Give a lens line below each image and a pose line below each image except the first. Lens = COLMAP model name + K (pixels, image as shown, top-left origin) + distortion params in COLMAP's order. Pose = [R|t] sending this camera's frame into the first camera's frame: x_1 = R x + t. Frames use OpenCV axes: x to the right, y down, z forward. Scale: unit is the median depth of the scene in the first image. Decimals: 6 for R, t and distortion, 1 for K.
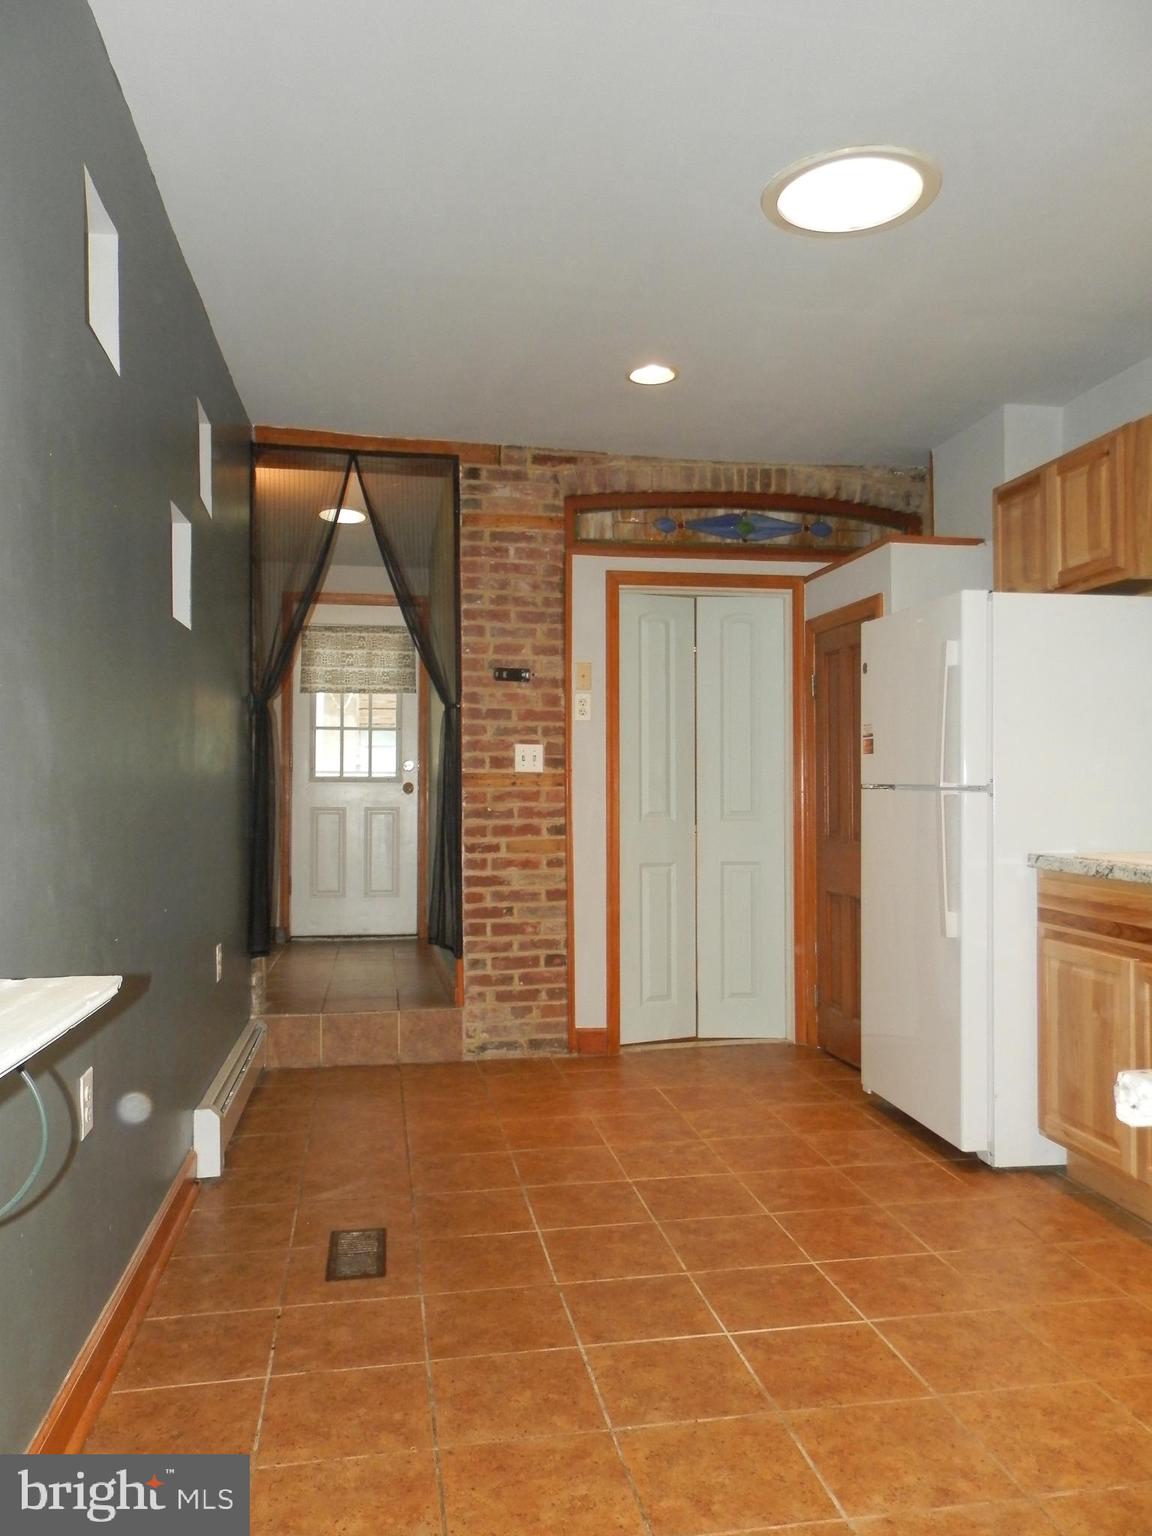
lens RADIAL K [[1142.1, 0, 572.5], [0, 1142.1, 772.7], [0, 0, 1]] dist [0.061696, 0.000436]
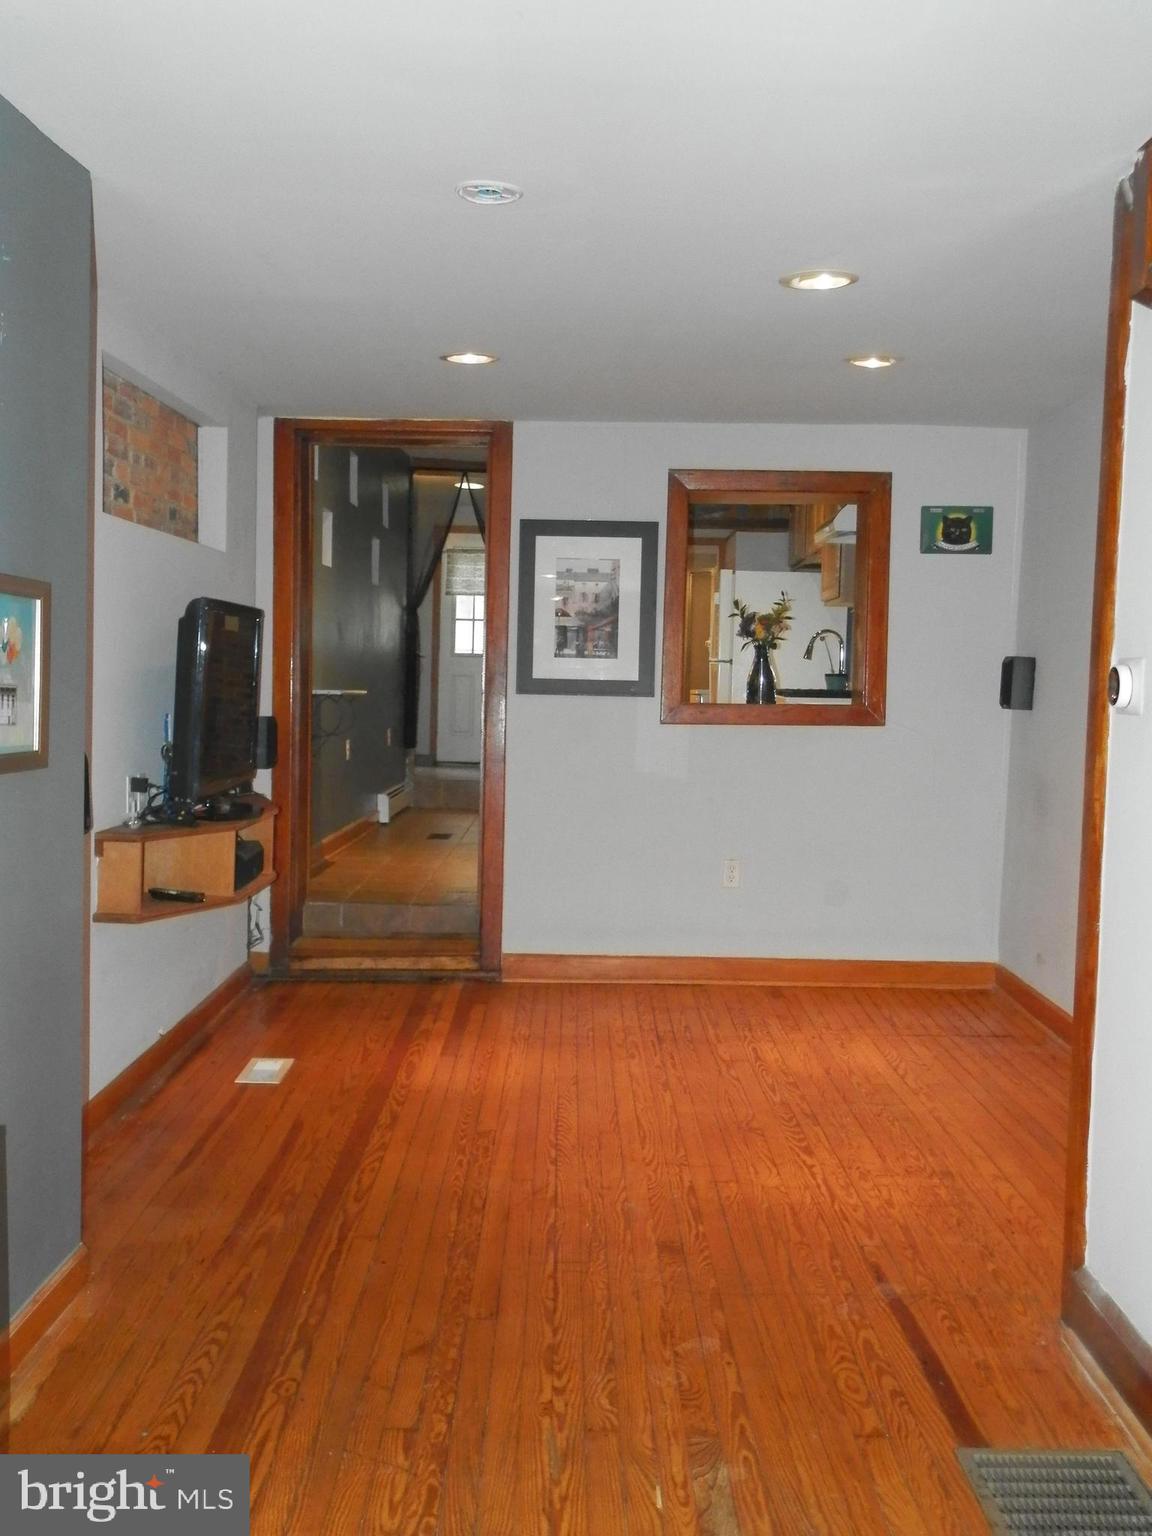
lens RADIAL K [[1514.5, 0, 577.4], [0, 1514.5, 766.6], [0, 0, 1]] dist [-0.007476, 0.000000]
pose [[0.983470, 0.034529, -0.177749, 0.416716], [-0.022023, 0.997172, 0.071852, 0.008619], [0.179727, -0.066750, 0.981449, -1.315236]]
